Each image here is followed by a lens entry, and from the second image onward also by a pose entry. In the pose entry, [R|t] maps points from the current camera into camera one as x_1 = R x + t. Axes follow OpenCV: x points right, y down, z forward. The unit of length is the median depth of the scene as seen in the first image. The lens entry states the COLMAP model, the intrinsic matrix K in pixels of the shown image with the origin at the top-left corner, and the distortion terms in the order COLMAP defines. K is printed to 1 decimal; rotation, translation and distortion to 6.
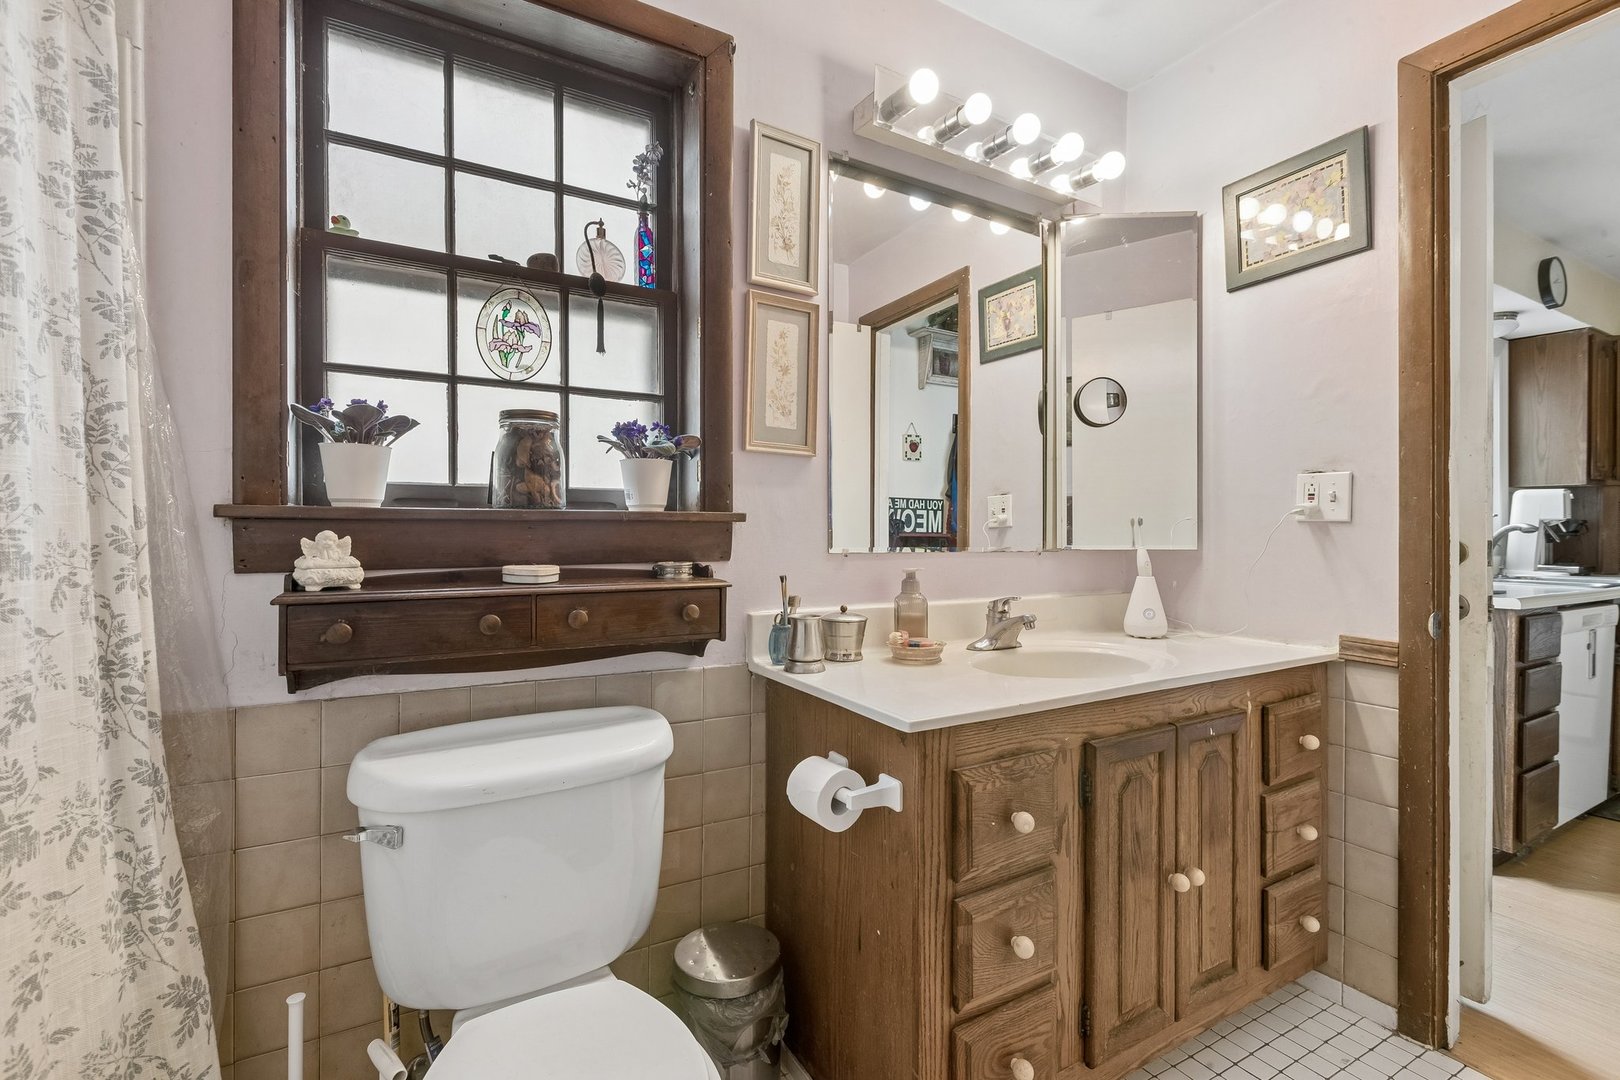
lens RADIAL K [[733.8, 0, 817.2], [0, 733.8, 538.1], [0, 0, 1]] dist [-0.003236, 0.001767]
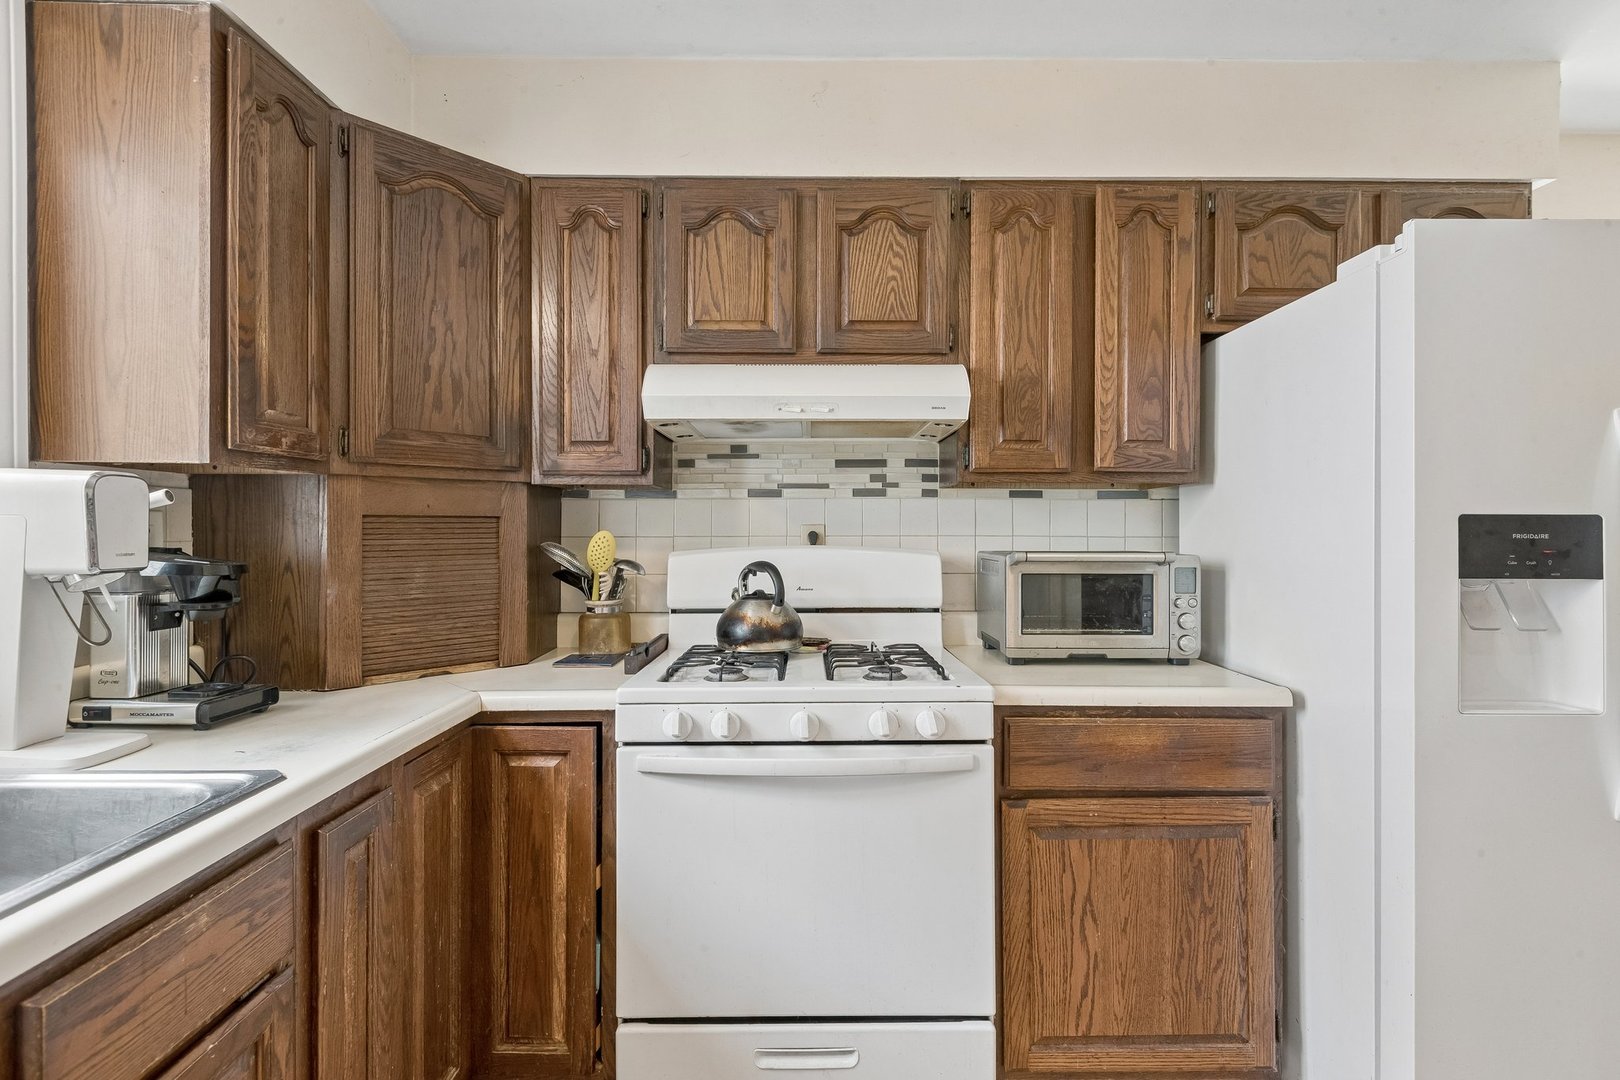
lens RADIAL K [[733.8, 0, 810.5], [0, 733.8, 527.1], [0, 0, 1]] dist [-0.003236, 0.001767]
pose [[0.506518, 0.003999, 0.862220, 2.321658], [-0.000547, 0.999991, -0.004317, -0.109951], [-0.862229, 0.001715, 0.506515, 1.518478]]
